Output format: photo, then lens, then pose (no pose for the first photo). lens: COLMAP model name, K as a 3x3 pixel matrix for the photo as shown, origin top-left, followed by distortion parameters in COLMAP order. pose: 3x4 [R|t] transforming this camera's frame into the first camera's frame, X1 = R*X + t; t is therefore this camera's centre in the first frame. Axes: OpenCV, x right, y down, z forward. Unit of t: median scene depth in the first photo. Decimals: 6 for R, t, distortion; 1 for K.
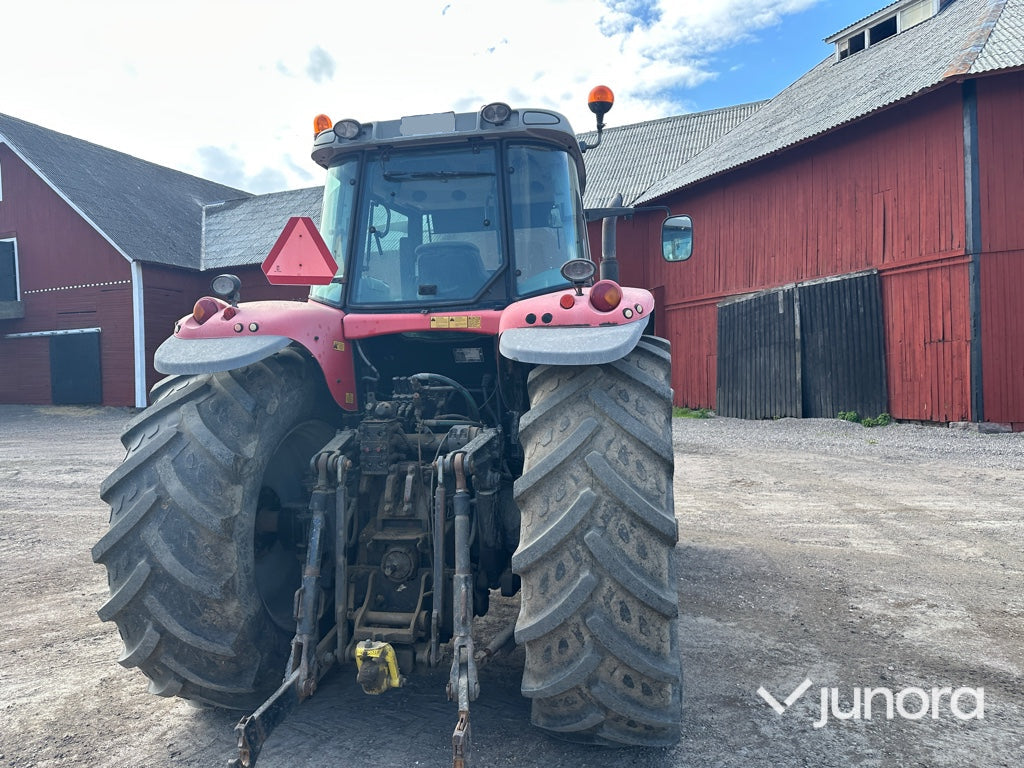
lens RADIAL K [[717.3, 0, 522.1], [0, 717.3, 383.0], [0, 0, 1]] dist [0.038986, -0.046442]
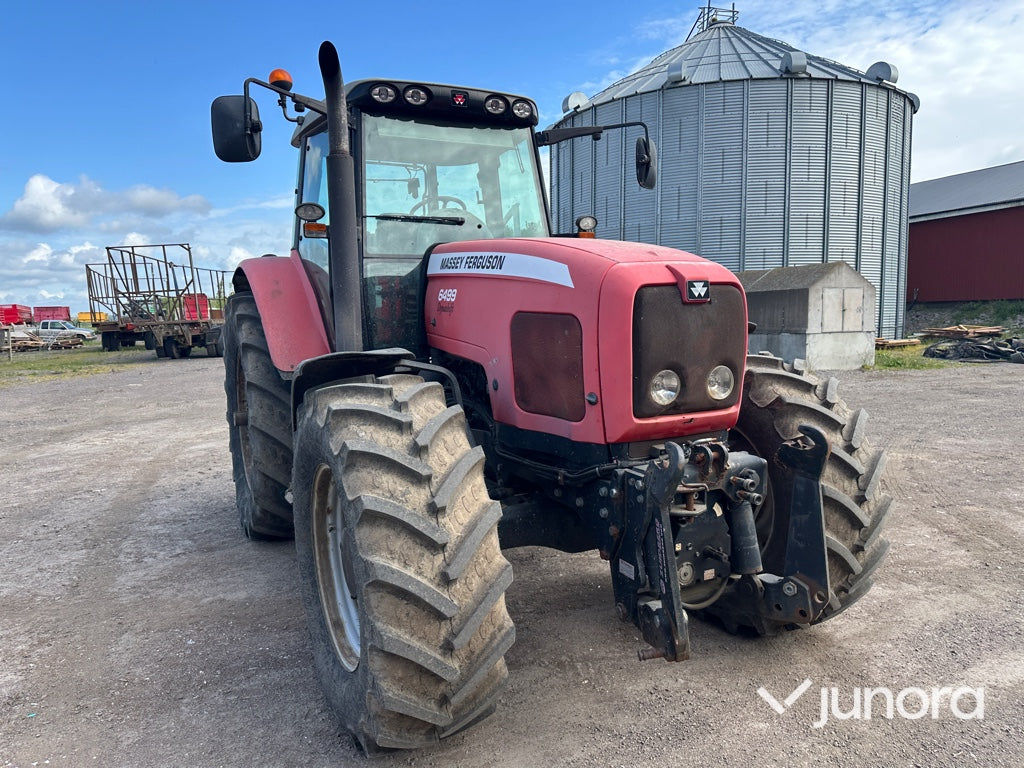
lens RADIAL K [[717.3, 0, 513.2], [0, 717.3, 401.0], [0, 0, 1]] dist [0.038986, -0.046442]
pose [[-0.785474, 0.120580, -0.607035, 0.659938], [0.032621, 0.987540, 0.153953, -0.052276], [0.618035, 0.101124, -0.779620, 2.487783]]
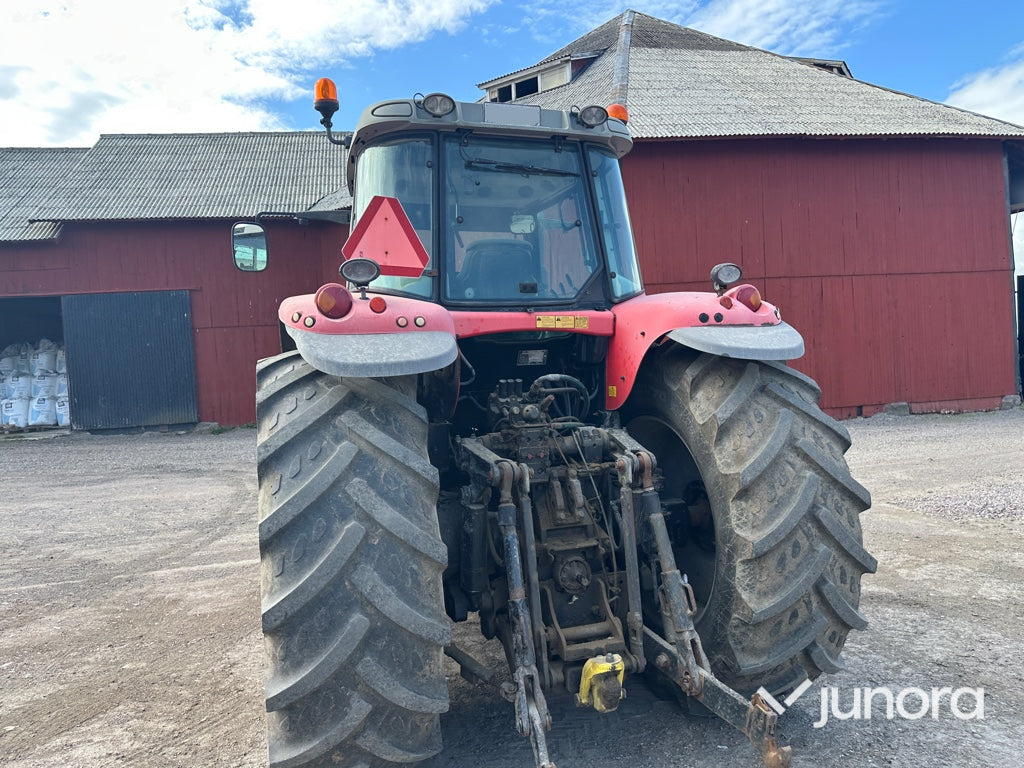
lens RADIAL K [[717.3, 0, 522.5], [0, 717.3, 385.3], [0, 0, 1]] dist [0.038986, -0.046442]
pose [[0.860556, -0.020289, 0.508952, -0.632451], [0.031191, 0.999430, -0.012896, 0.011414], [-0.508401, 0.026973, 0.860698, 0.191916]]
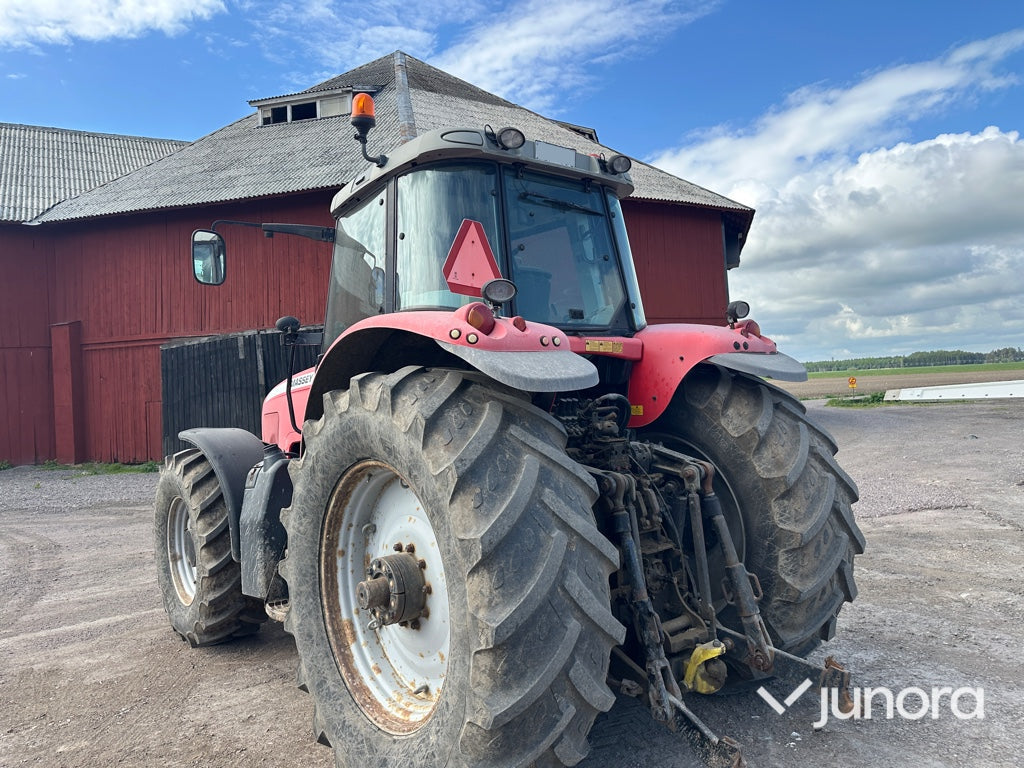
lens RADIAL K [[717.3, 0, 519.2], [0, 717.3, 384.7], [0, 0, 1]] dist [0.038986, -0.046442]
pose [[0.628607, 0.010267, 0.777655, -0.990207], [0.042224, 0.997988, -0.047307, 0.015872], [-0.776576, 0.062573, 0.626908, 0.432696]]
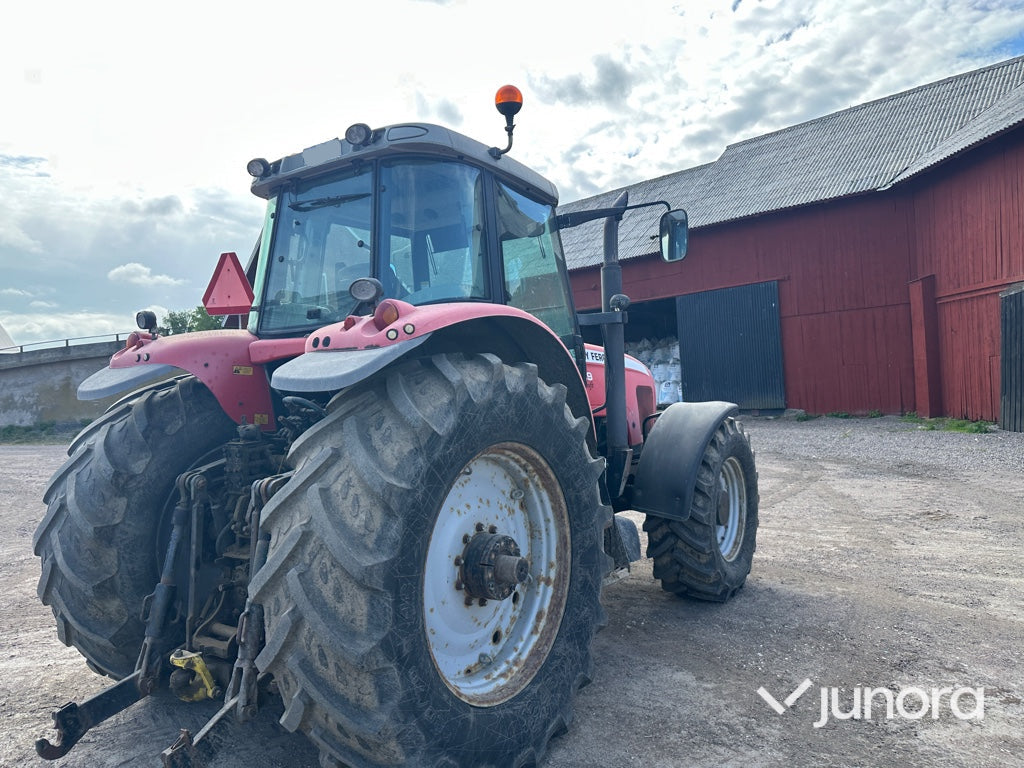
lens RADIAL K [[717.3, 0, 522.6], [0, 717.3, 382.6], [0, 0, 1]] dist [0.038986, -0.046442]
pose [[0.922900, -0.010260, -0.384902, 0.542724], [0.006822, 0.999924, -0.010297, -0.019584], [0.384978, 0.006877, 0.922900, 0.167165]]
